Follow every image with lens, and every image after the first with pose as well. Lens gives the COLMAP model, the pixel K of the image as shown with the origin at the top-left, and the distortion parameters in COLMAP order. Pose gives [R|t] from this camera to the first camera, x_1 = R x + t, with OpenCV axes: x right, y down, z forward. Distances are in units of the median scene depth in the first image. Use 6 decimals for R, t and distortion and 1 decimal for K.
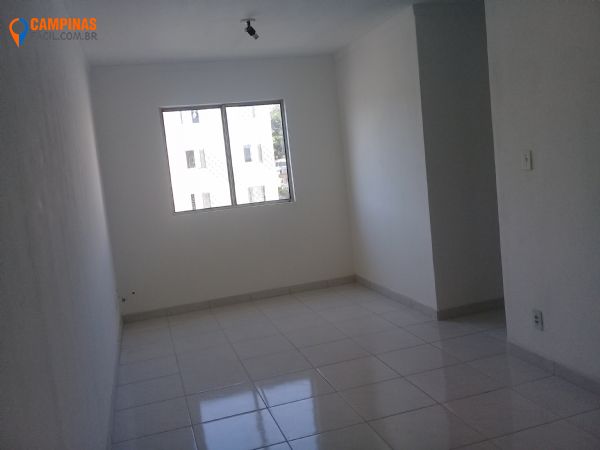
lens RADIAL K [[534.9, 0, 300.0], [0, 534.9, 225.0], [0, 0, 1]] dist [0.009211, -0.000282]
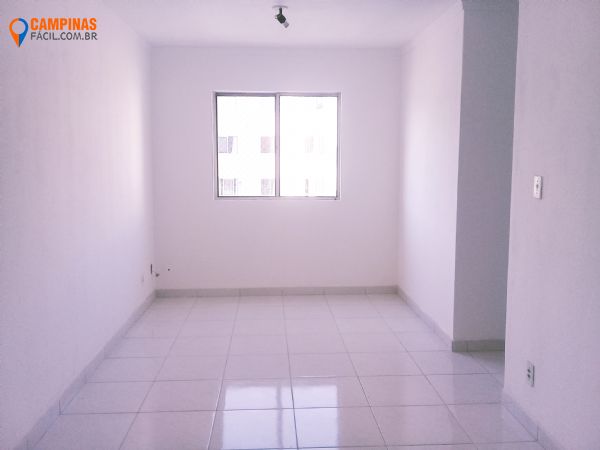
lens RADIAL K [[541.1, 0, 300.1], [0, 541.1, 216.4], [0, 0, 1]] dist [0.046813, -0.004515]
pose [[0.966496, 0.128706, -0.222080, 0.144971], [-0.128764, 0.991572, 0.014280, -0.020078], [0.222046, 0.014794, 0.974924, 0.042194]]
